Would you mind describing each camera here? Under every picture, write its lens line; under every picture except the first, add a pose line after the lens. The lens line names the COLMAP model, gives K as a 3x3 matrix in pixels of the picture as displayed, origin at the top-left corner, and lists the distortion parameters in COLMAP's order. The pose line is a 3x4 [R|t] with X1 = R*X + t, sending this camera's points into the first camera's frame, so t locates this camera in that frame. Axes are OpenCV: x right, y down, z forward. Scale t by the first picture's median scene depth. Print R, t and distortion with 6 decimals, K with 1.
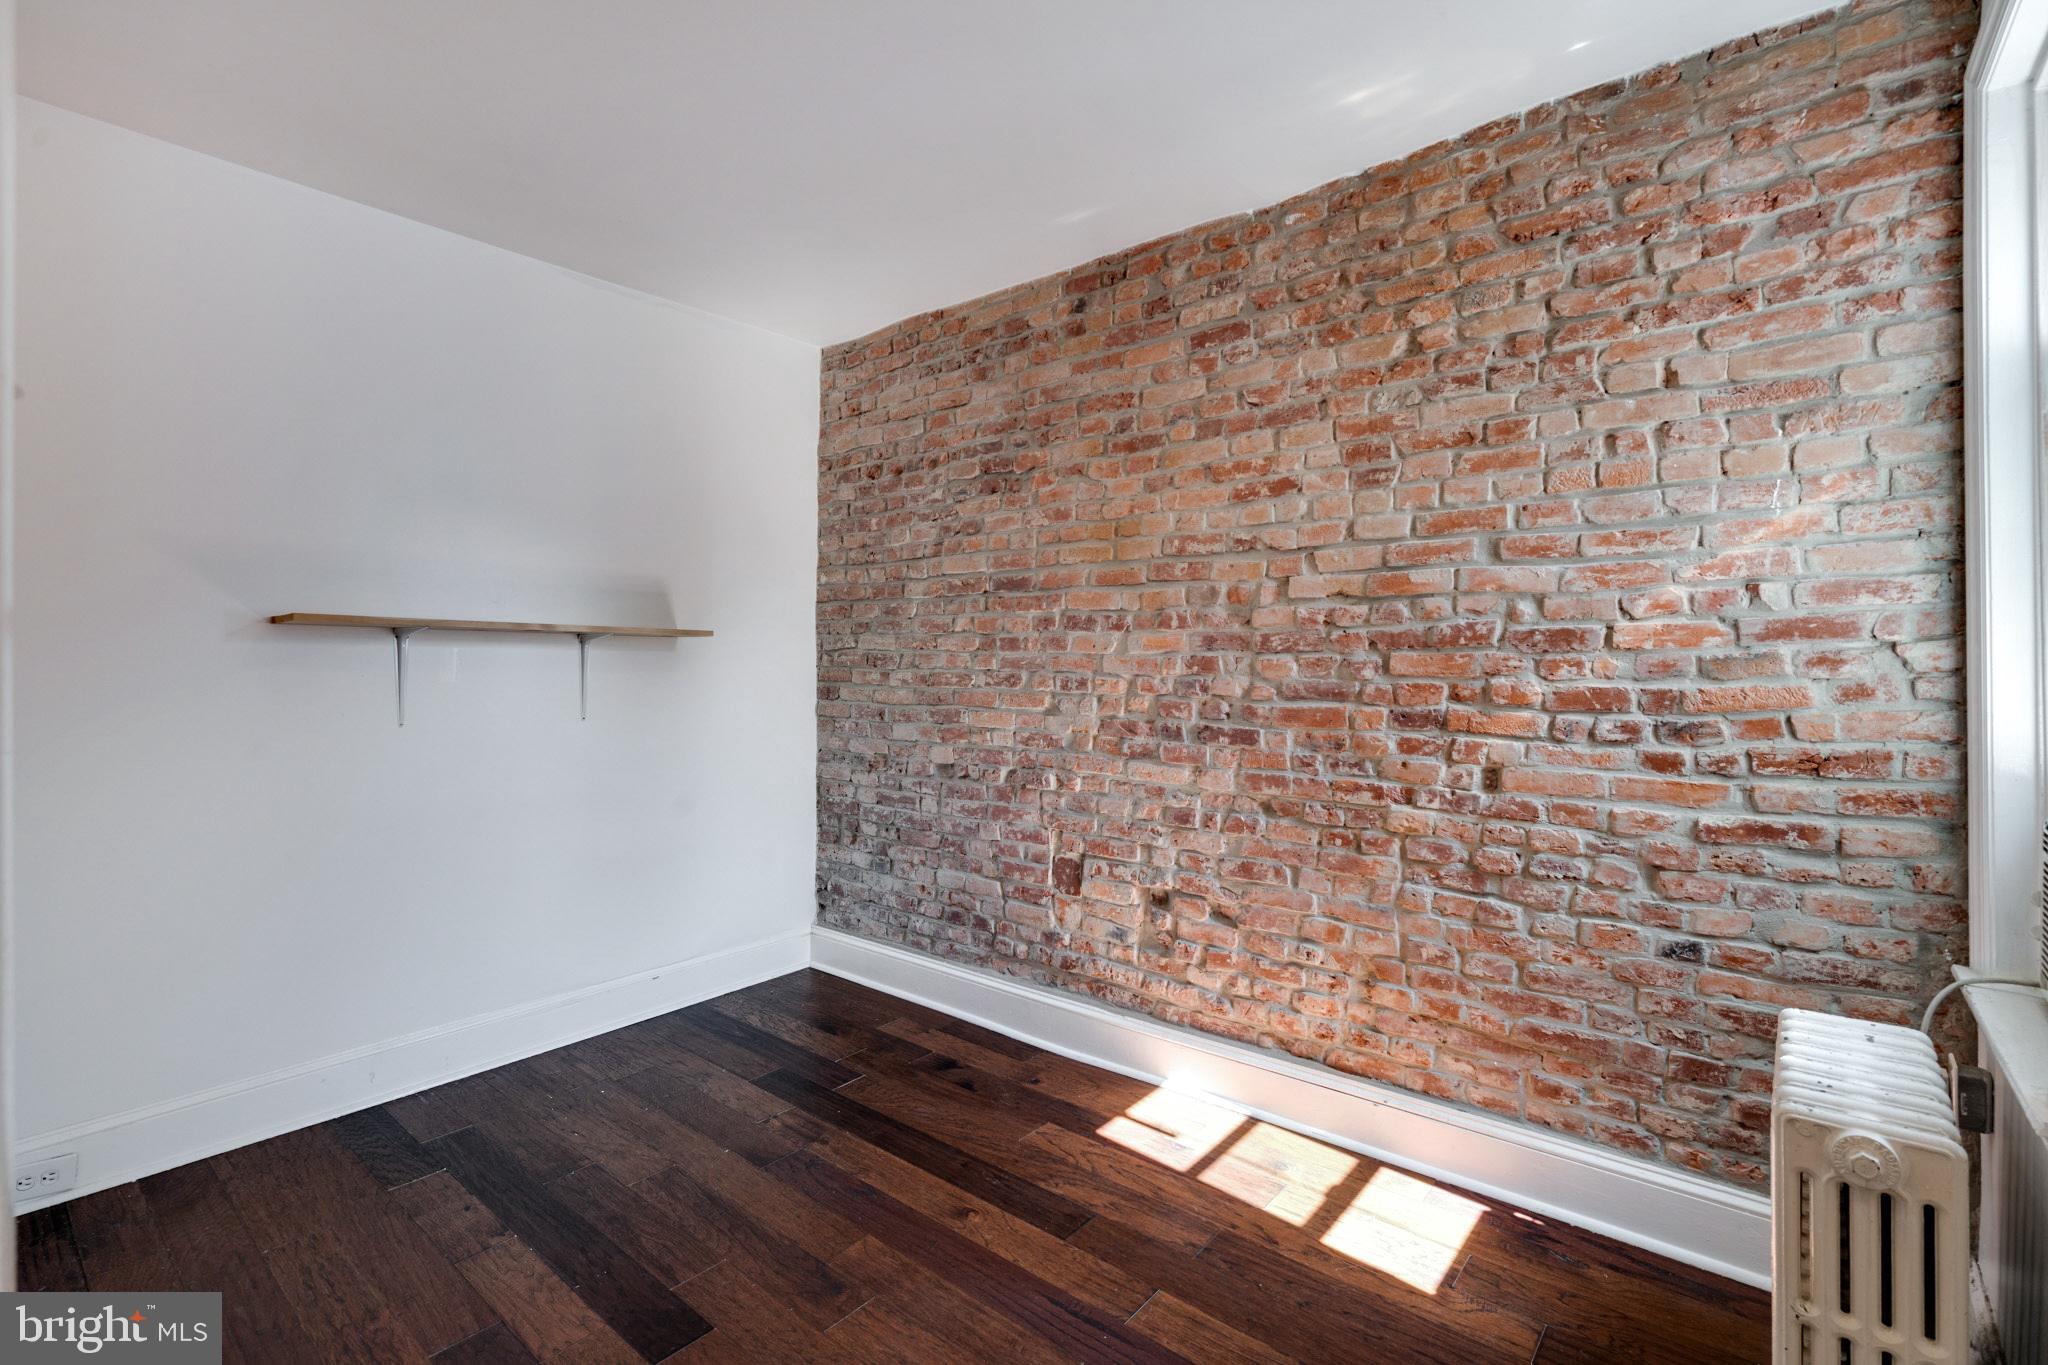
lens RADIAL K [[932.2, 0, 1024.1], [0, 932.2, 667.2], [0, 0, 1]] dist [0.000790, 0.000525]
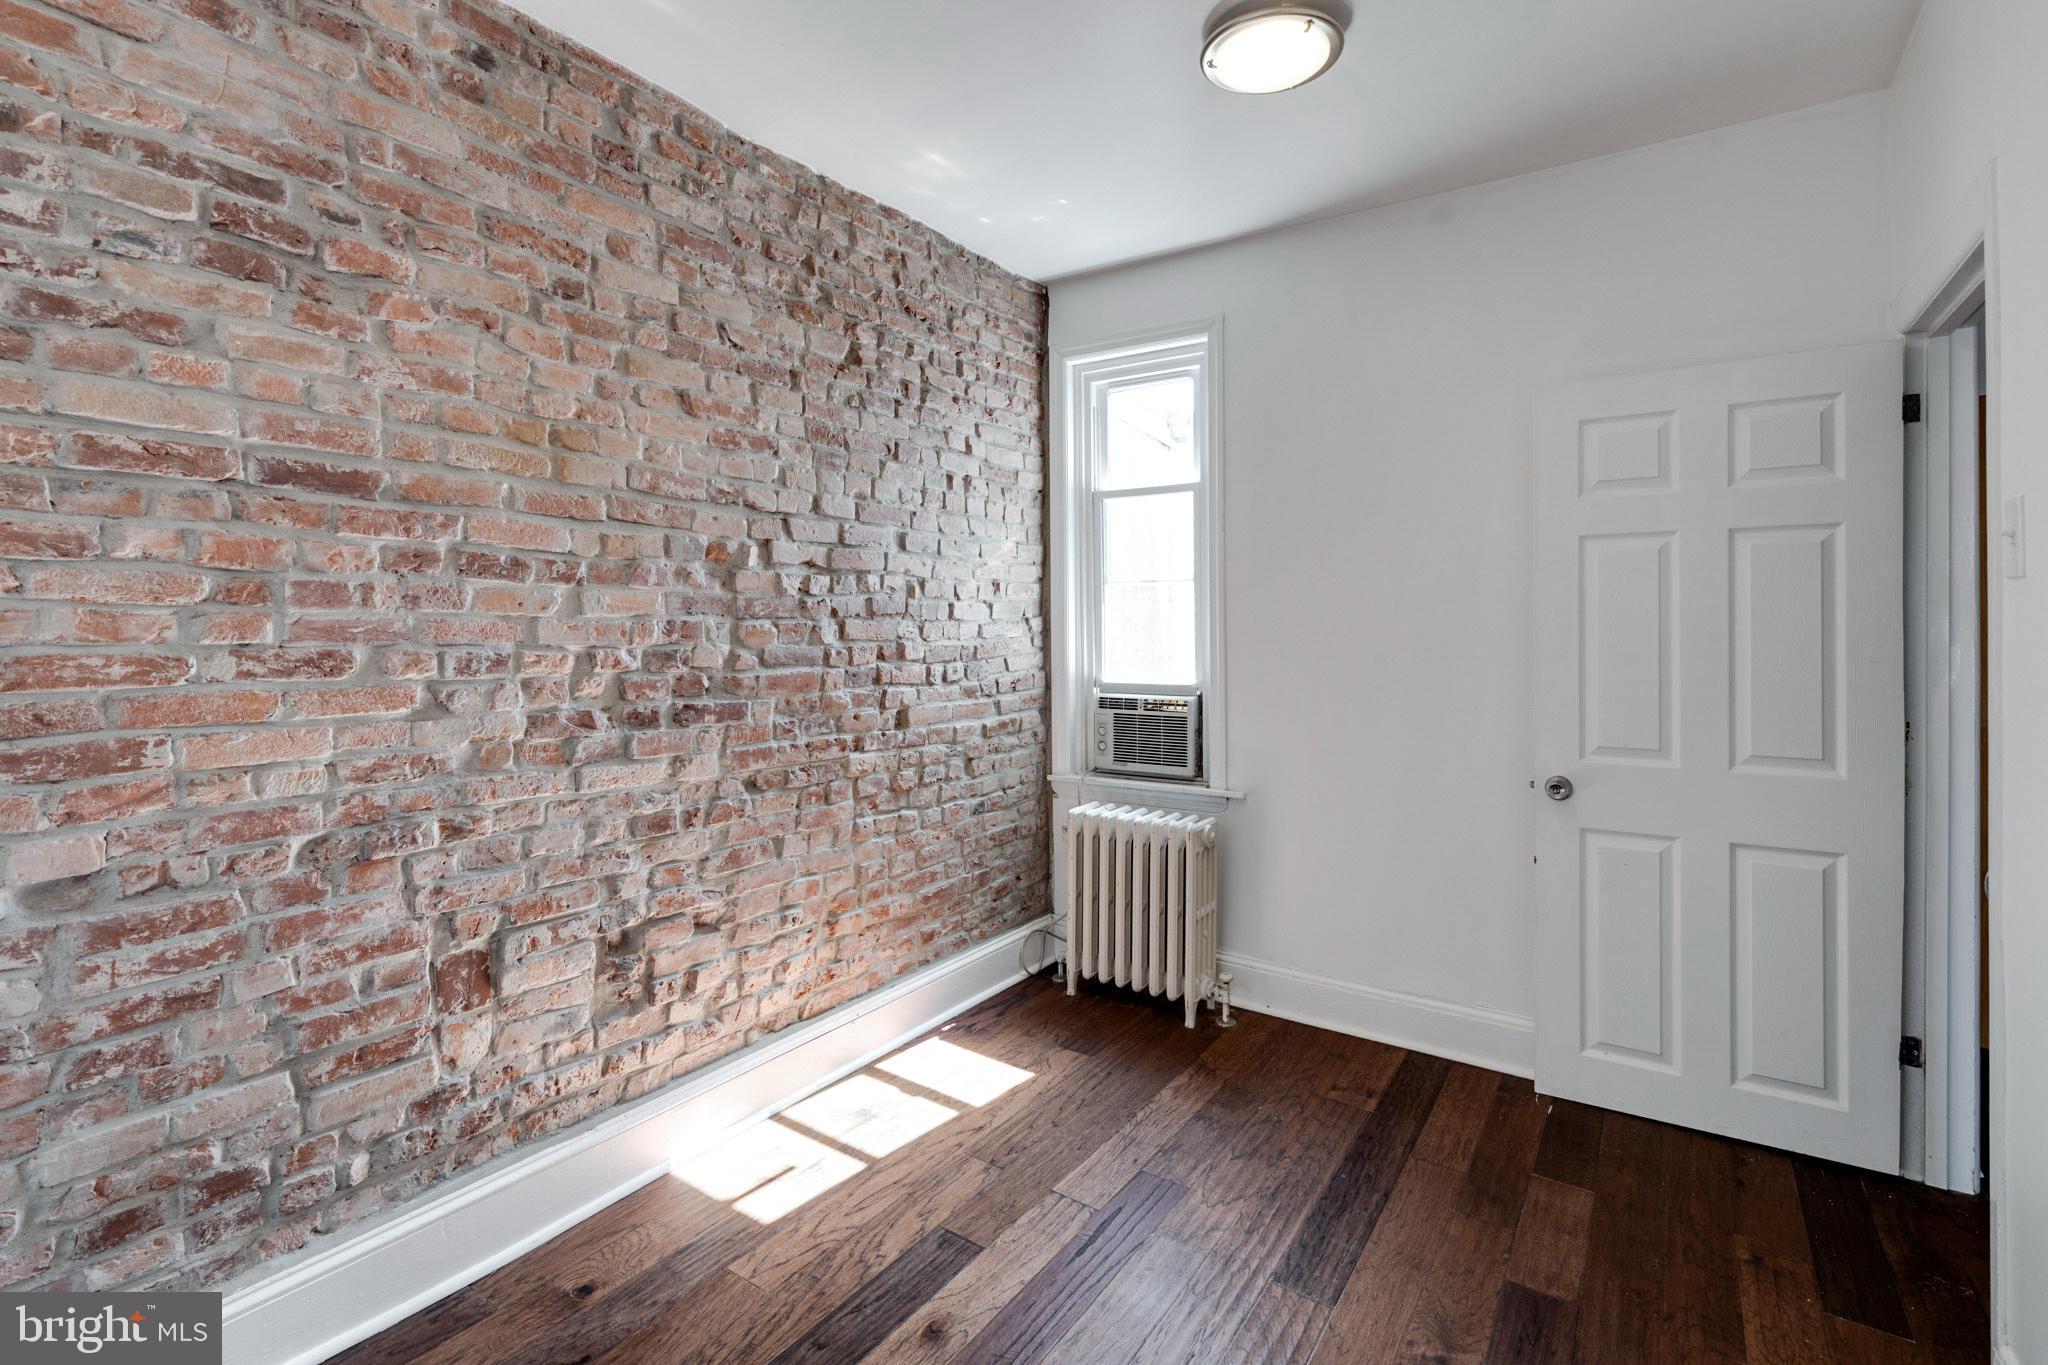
lens RADIAL K [[932.2, 0, 1034.2], [0, 932.2, 629.5], [0, 0, 1]] dist [0.000790, 0.000525]
pose [[-0.088050, -0.001934, 0.996114, -0.662206], [0.006210, 0.999978, 0.002490, -0.004614], [-0.996097, 0.006405, -0.088036, 0.765594]]
